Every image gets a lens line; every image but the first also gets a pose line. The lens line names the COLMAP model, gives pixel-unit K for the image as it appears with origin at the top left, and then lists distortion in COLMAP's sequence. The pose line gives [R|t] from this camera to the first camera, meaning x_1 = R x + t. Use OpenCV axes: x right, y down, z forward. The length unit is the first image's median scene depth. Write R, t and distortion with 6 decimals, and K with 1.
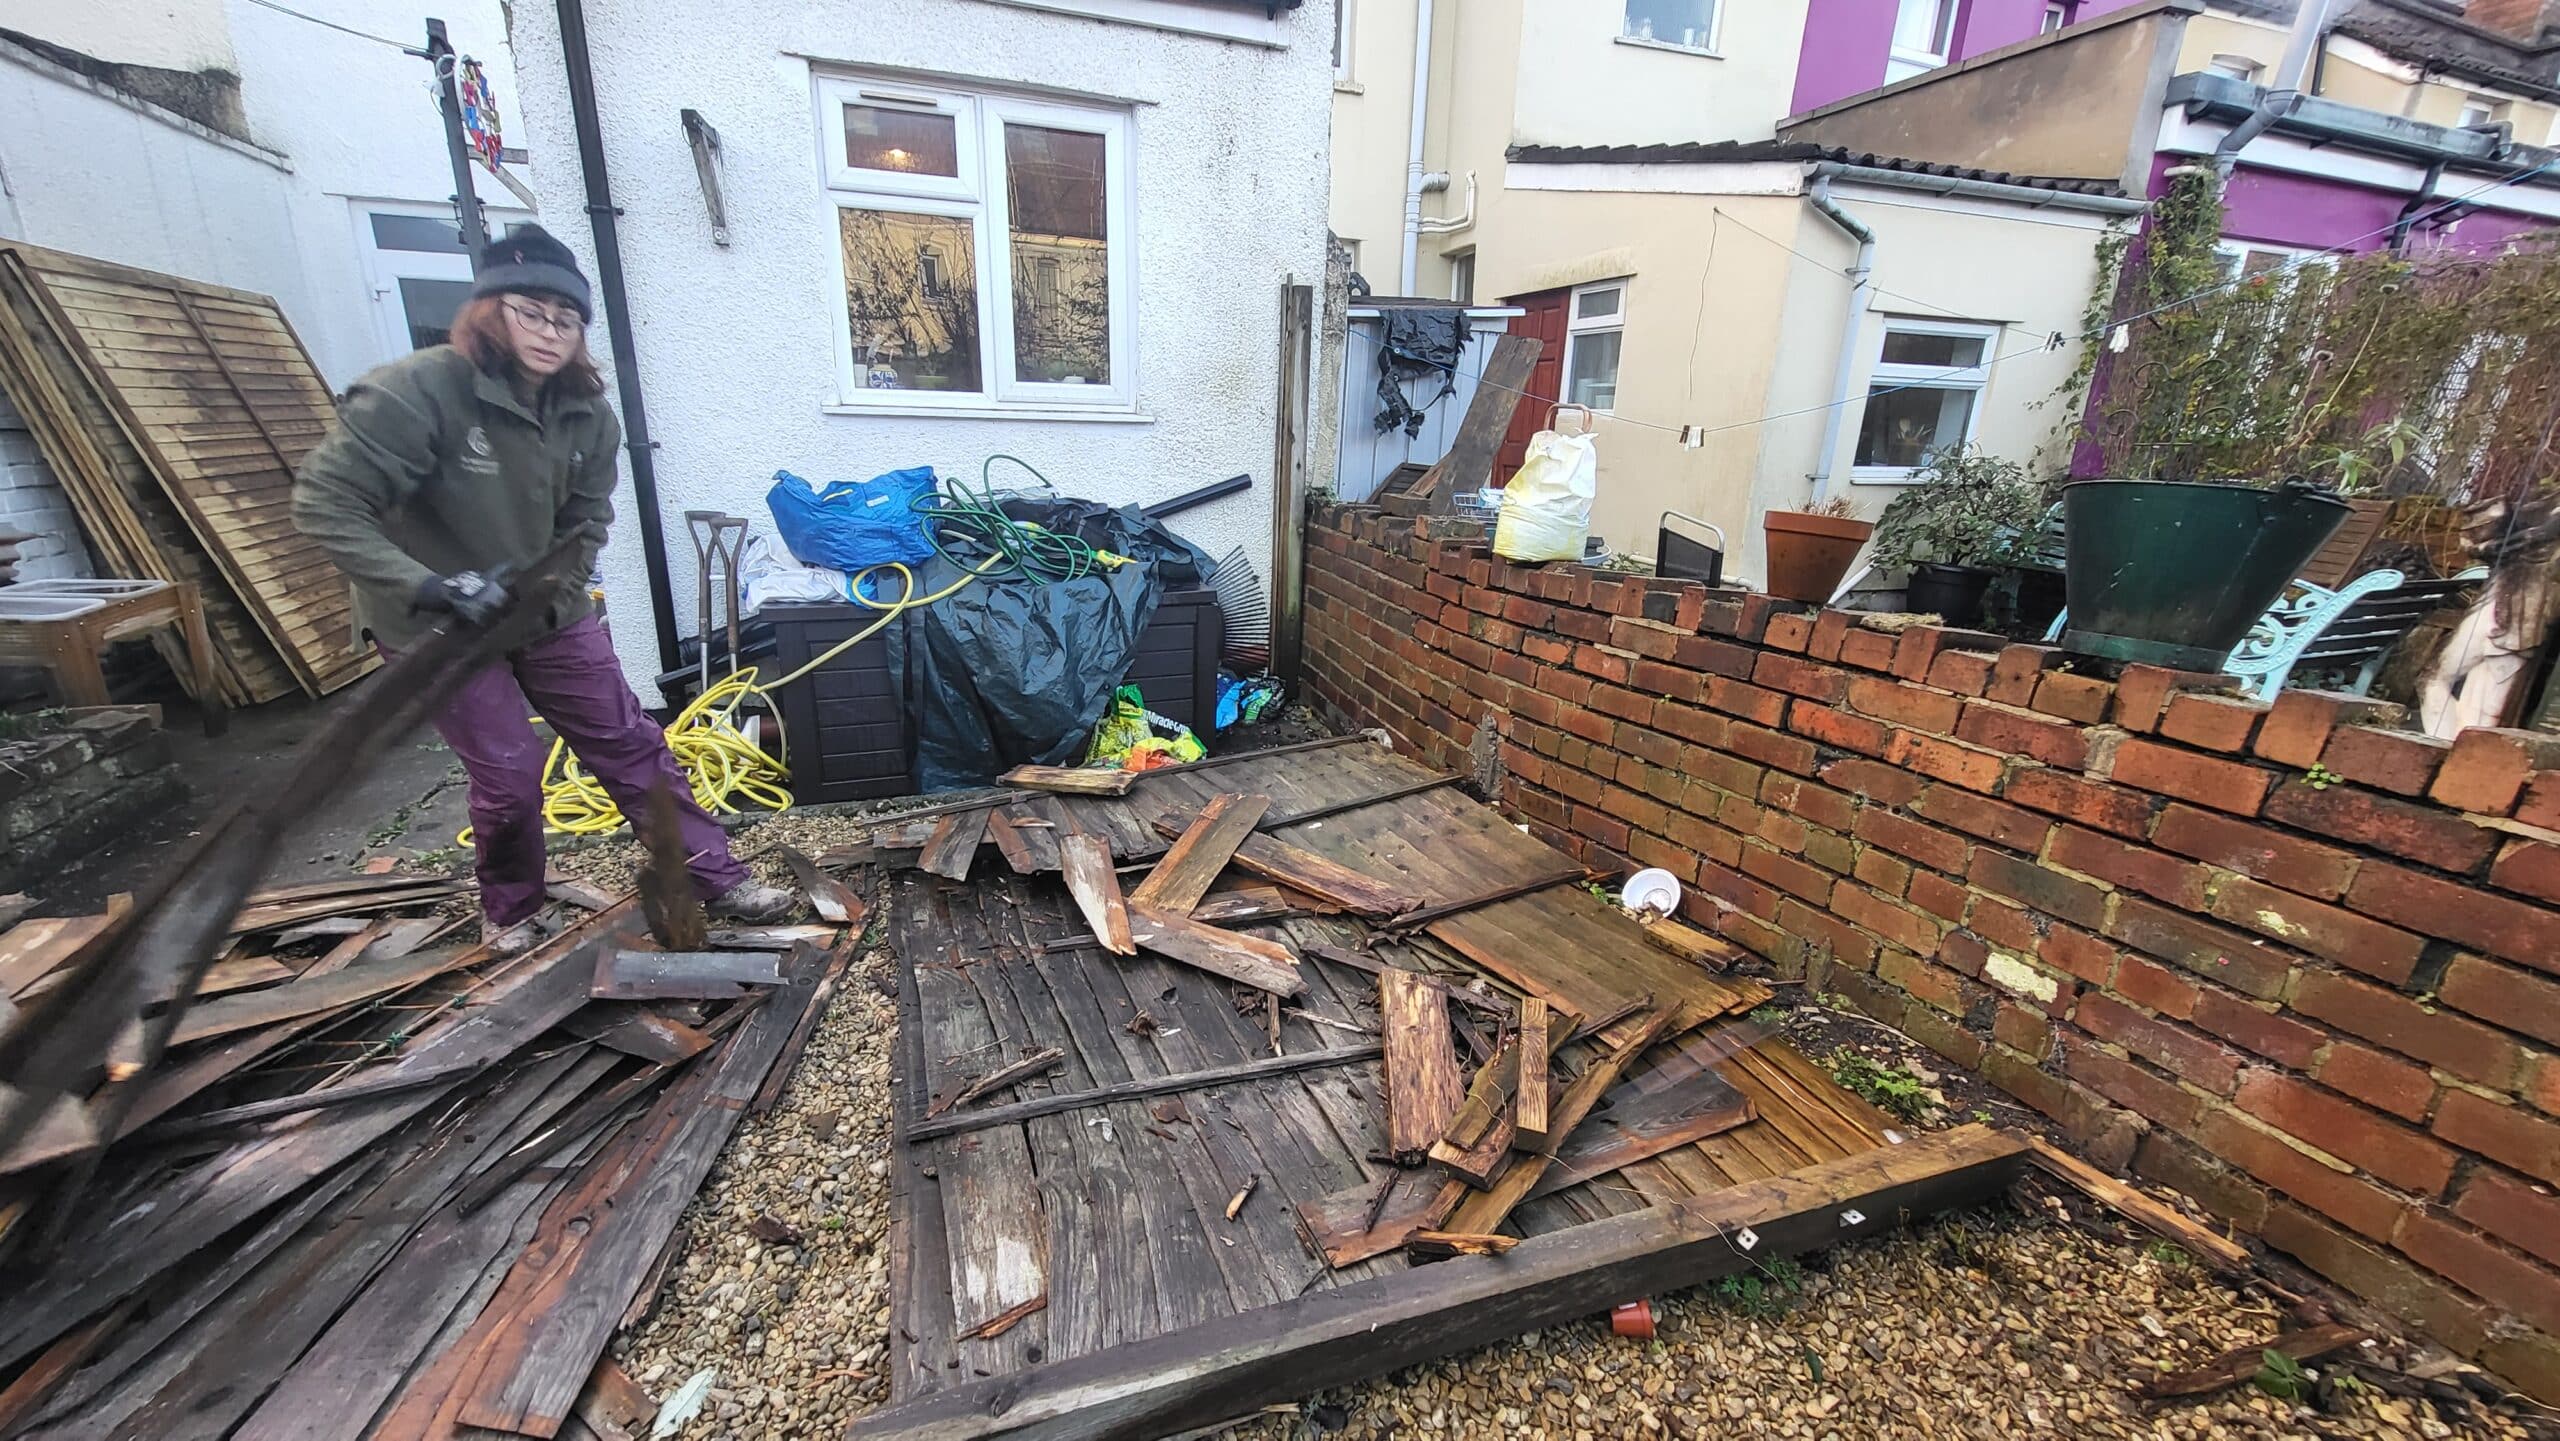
lens RADIAL K [[1007.0, 0, 1260.5], [0, 1007.0, 743.7], [0, 0, 1]] dist [-0.004151, -0.002203]
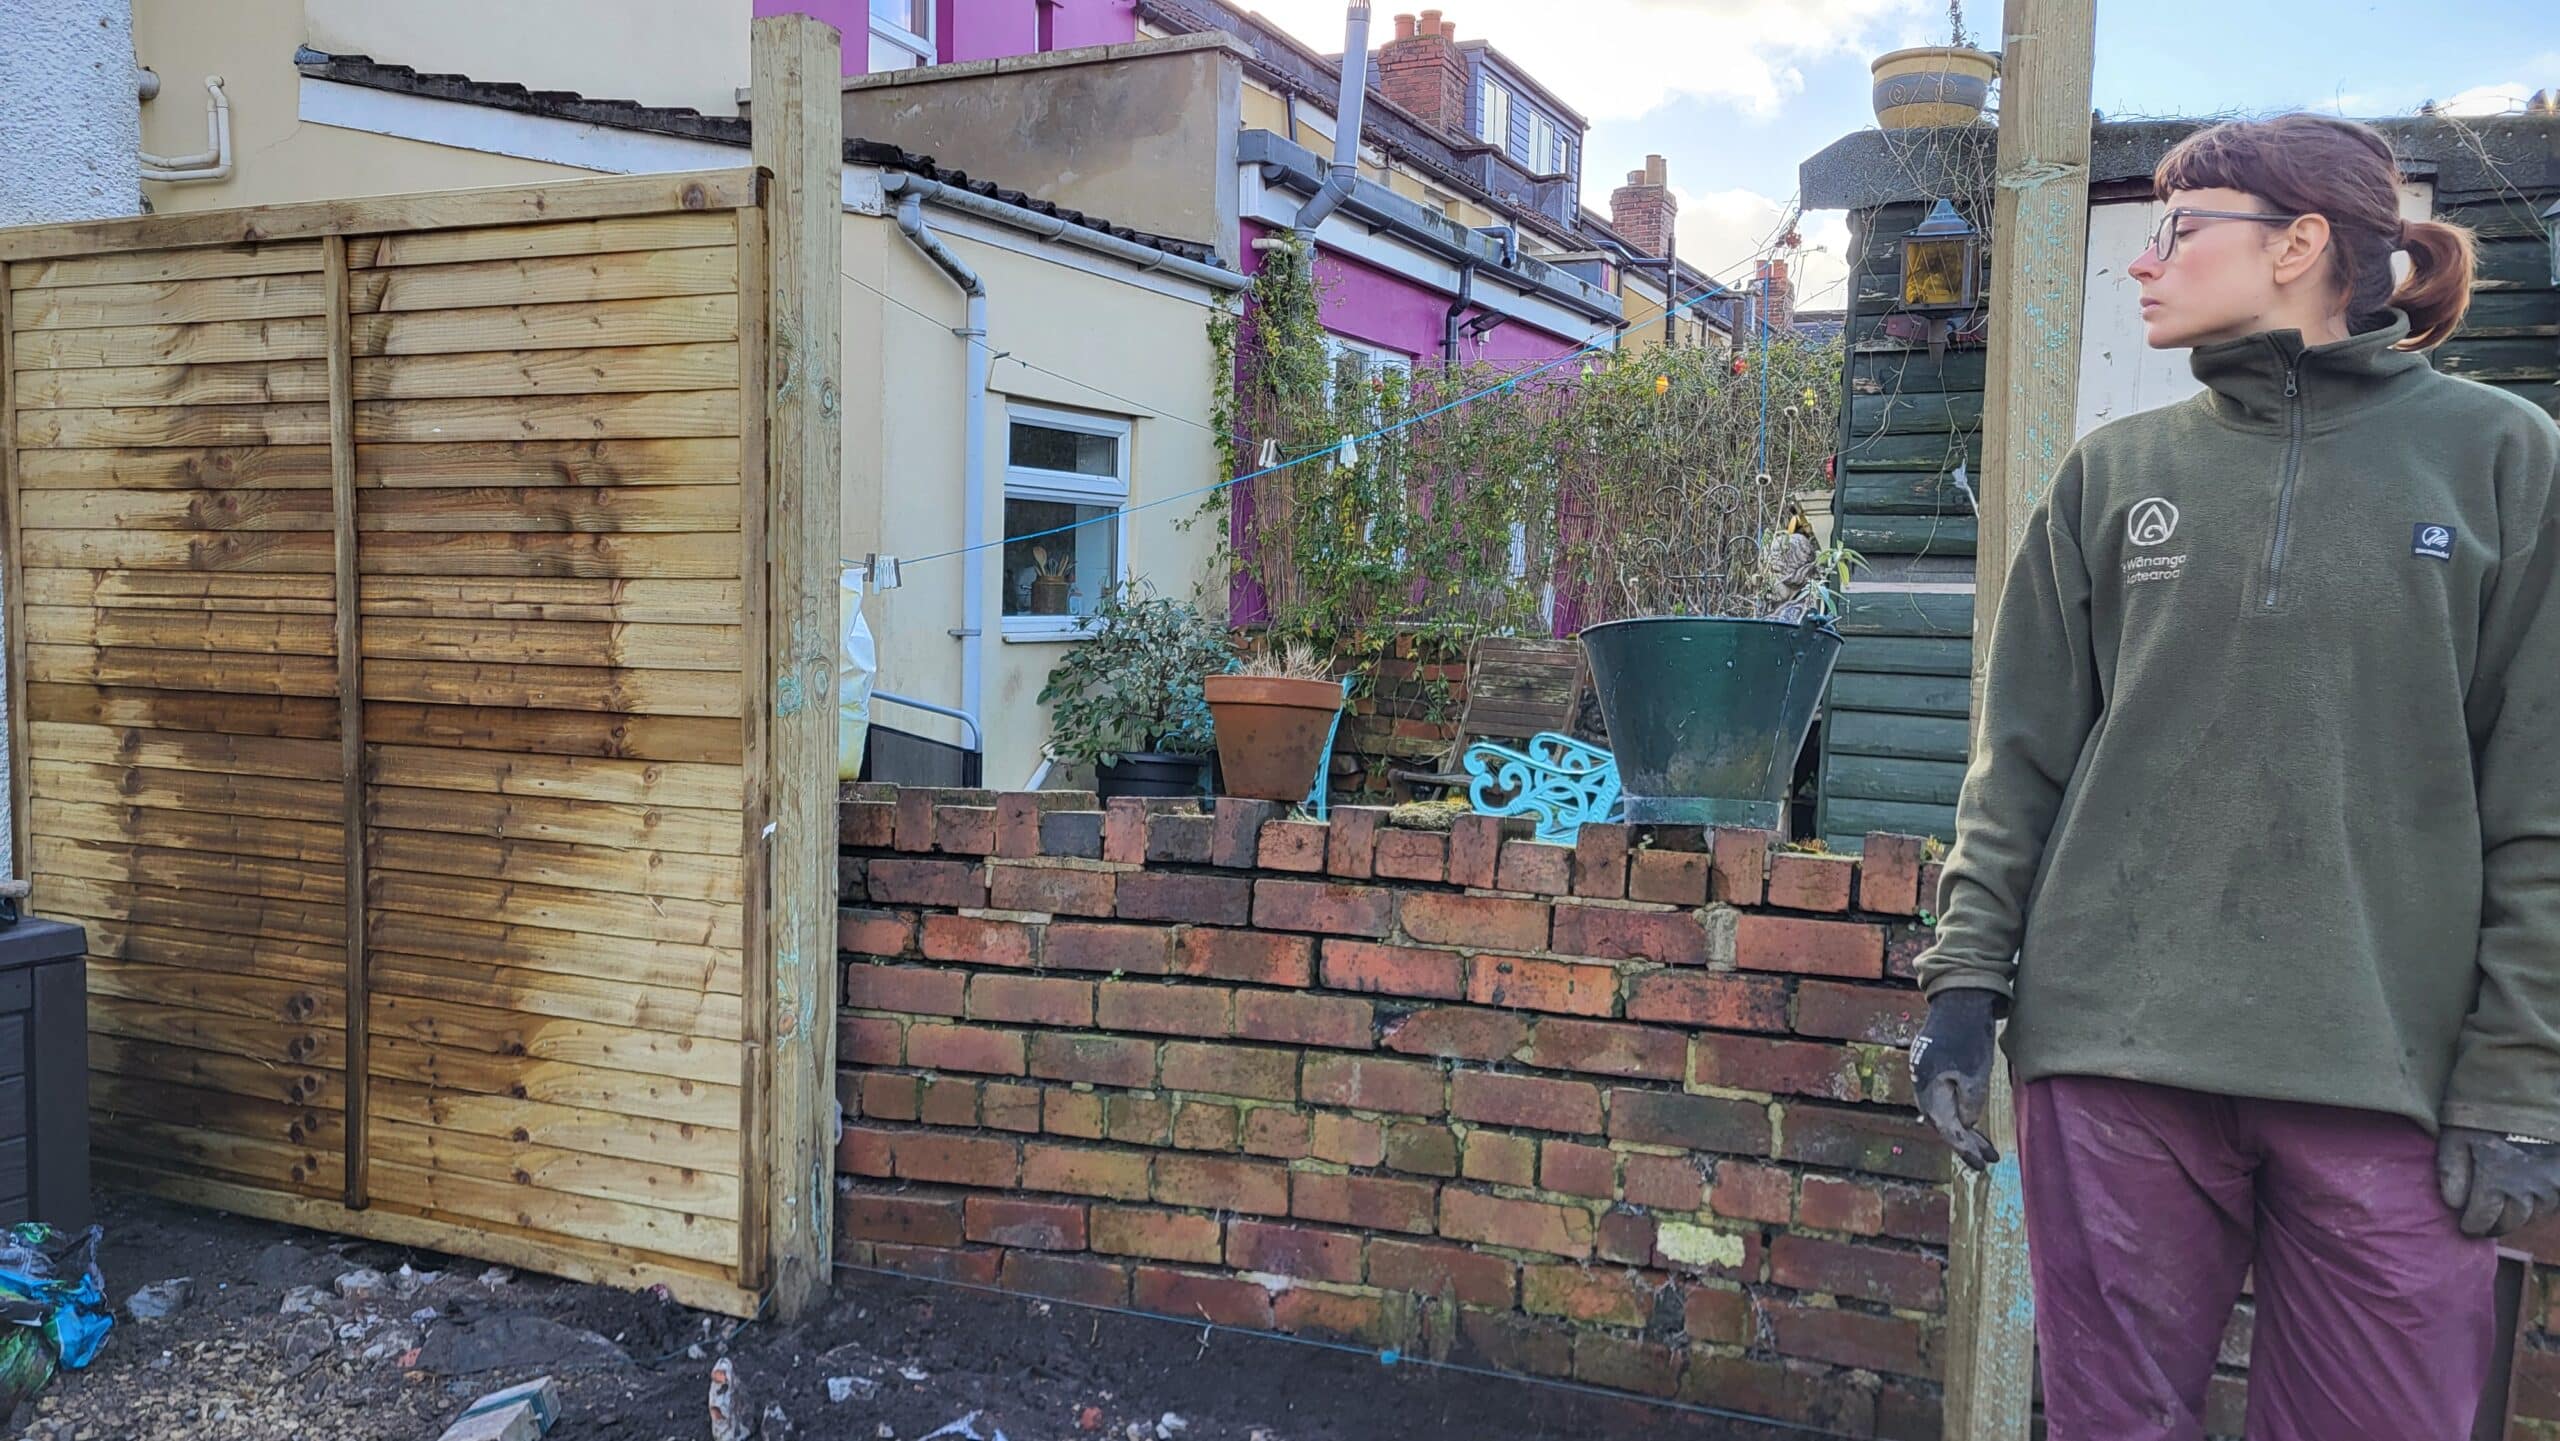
lens RADIAL K [[1910.3, 0, 1277.2], [0, 1910.3, 718.5], [0, 0, 1]] dist [0.047189, -0.026790]
pose [[0.711674, -0.057204, 0.700177, -0.339725], [0.209035, 0.968778, -0.133319, -0.020818], [-0.670689, 0.241241, 0.701412, 0.063966]]
